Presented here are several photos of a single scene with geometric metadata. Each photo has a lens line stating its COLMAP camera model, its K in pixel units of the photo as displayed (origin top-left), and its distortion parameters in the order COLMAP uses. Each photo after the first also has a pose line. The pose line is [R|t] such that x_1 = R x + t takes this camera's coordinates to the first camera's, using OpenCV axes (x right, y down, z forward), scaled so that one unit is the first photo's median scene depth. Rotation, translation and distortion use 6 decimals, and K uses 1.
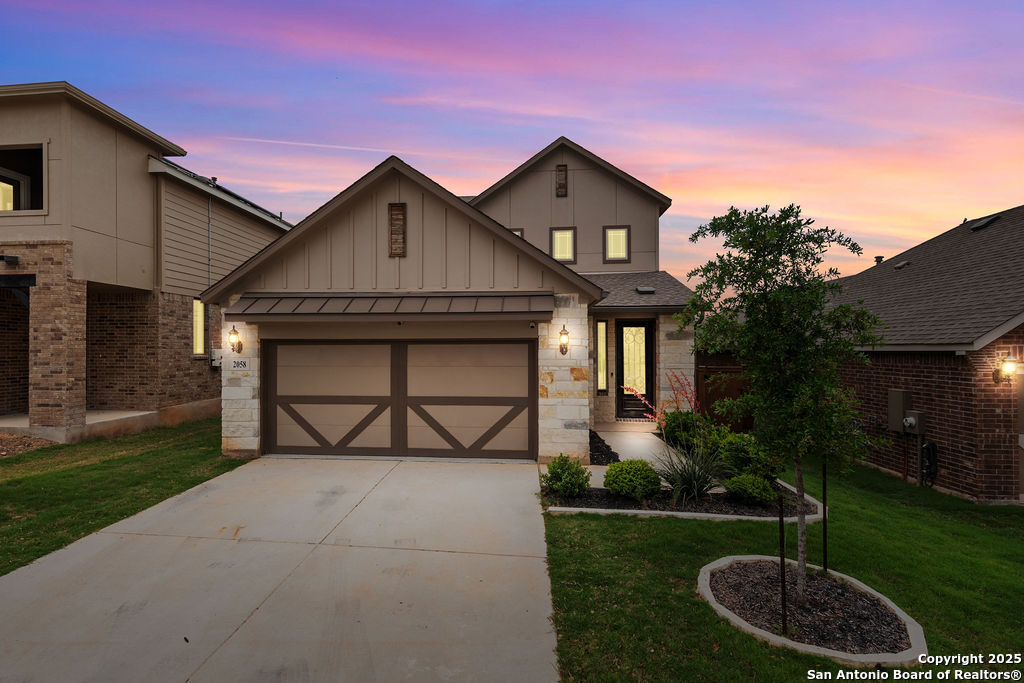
lens RADIAL K [[419.6, 0, 550.3], [0, 419.6, 348.0], [0, 0, 1]] dist [0.017187, 0.000159]
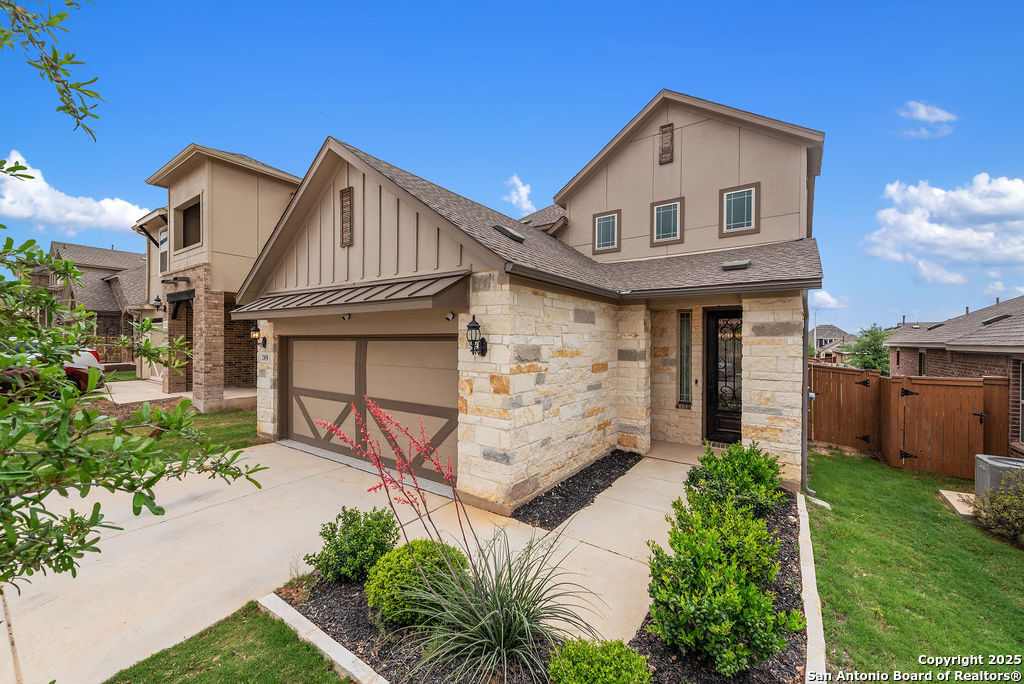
lens RADIAL K [[406.7, 0, 508.8], [0, 406.7, 342.4], [0, 0, 1]] dist [0.016308, -0.004436]
pose [[0.875576, 0.007457, -0.483022, 0.358100], [-0.009159, 0.999957, -0.001165, -0.006702], [0.482993, 0.005444, 0.875607, 0.354272]]
